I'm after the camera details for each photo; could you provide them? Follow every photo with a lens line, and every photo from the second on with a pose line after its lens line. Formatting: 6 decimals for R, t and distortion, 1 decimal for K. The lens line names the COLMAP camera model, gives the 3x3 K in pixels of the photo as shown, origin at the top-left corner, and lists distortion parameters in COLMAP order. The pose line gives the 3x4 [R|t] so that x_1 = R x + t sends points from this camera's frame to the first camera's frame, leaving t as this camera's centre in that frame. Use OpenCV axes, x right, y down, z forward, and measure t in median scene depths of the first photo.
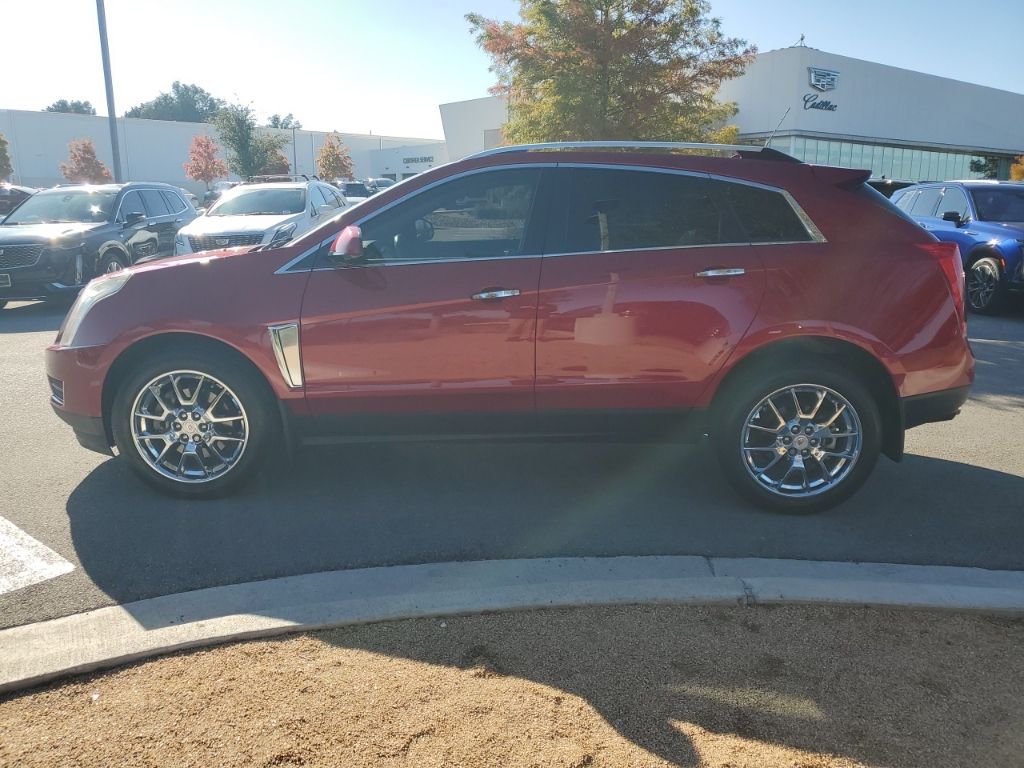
lens RADIAL K [[805.0, 0, 512.0], [0, 805.0, 384.0], [0, 0, 1]] dist [0.007331, 0.018837]
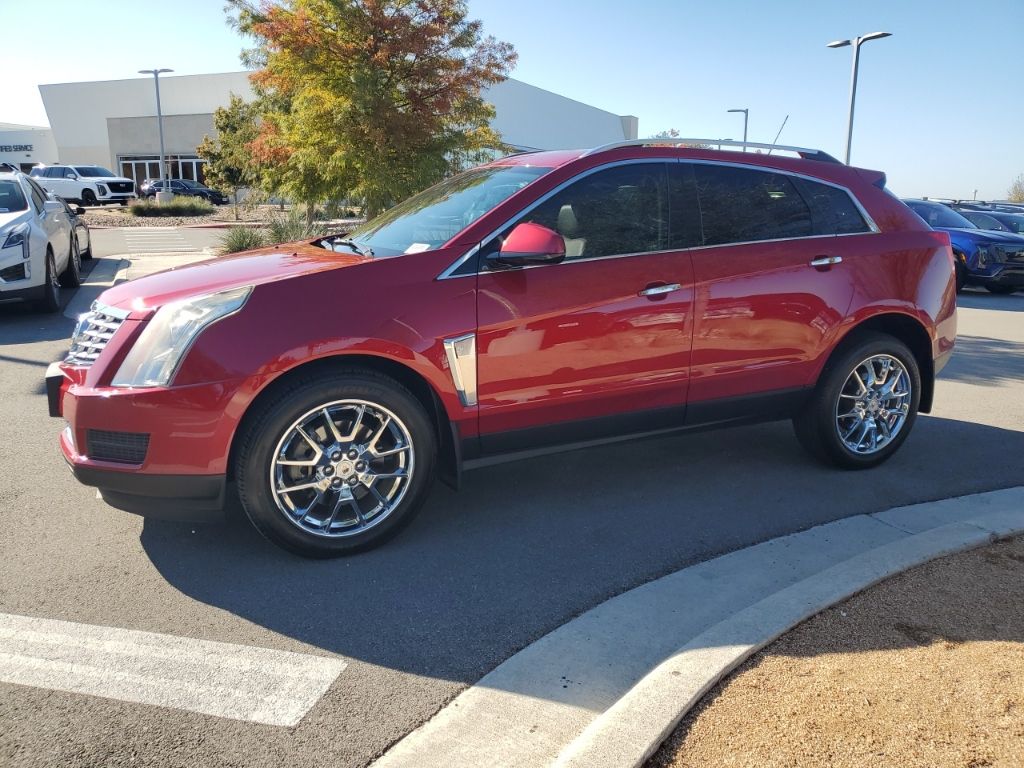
lens RADIAL K [[804.3, 0, 517.2], [0, 804.3, 381.0], [0, 0, 1]] dist [-0.004613, 0.036653]
pose [[0.891767, -0.095576, 0.442286, -0.604283], [0.096154, 0.995141, 0.021174, -0.036217], [-0.442161, 0.023645, 0.896624, 0.187639]]
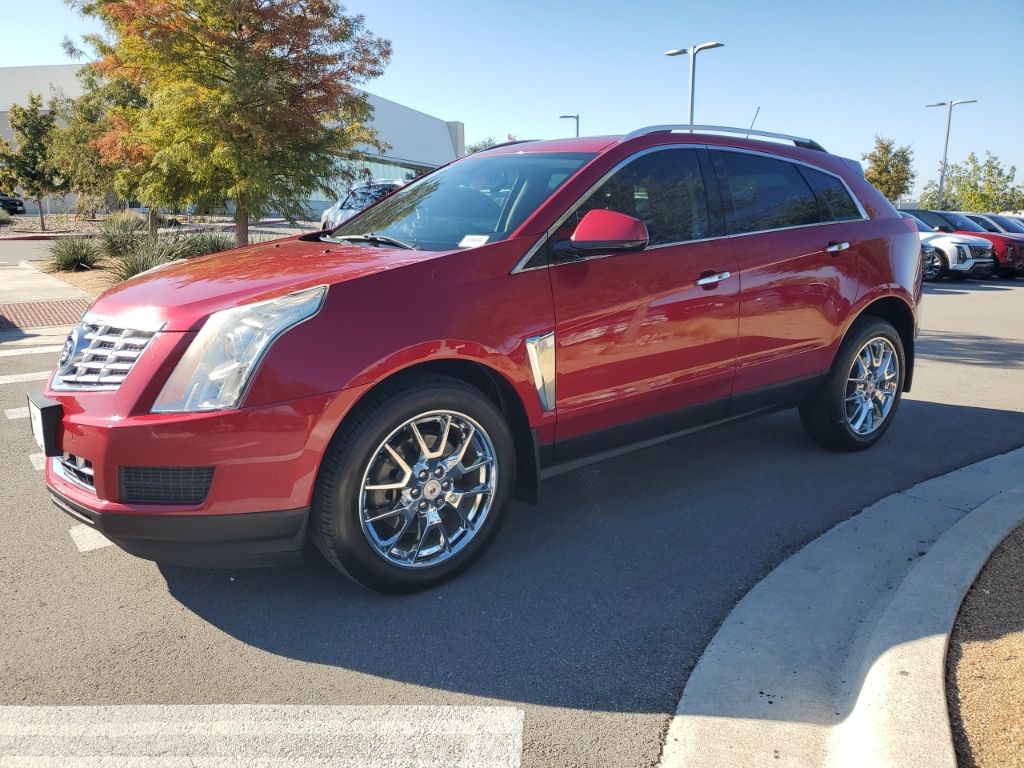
lens RADIAL K [[805.0, 0, 512.0], [0, 805.0, 384.0], [0, 0, 1]] dist [0.007331, 0.018837]
pose [[0.776630, -0.141487, 0.613863, -0.785460], [0.147145, 0.988239, 0.041614, -0.060181], [-0.612531, 0.058008, 0.788315, 0.382849]]
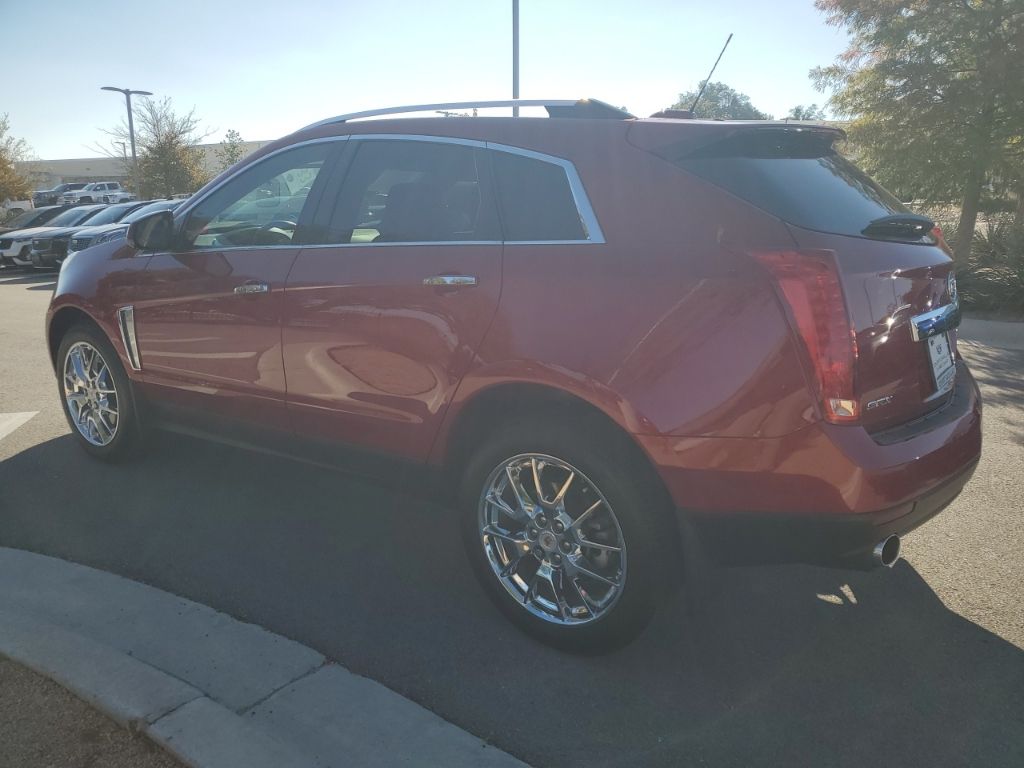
lens RADIAL K [[805.0, 0, 512.0], [0, 805.0, 384.0], [0, 0, 1]] dist [0.007331, 0.018837]
pose [[0.816330, 0.131649, -0.562382, 0.691038], [-0.127883, 0.990709, 0.046288, -0.083397], [0.563250, 0.034133, 0.825581, 0.428424]]
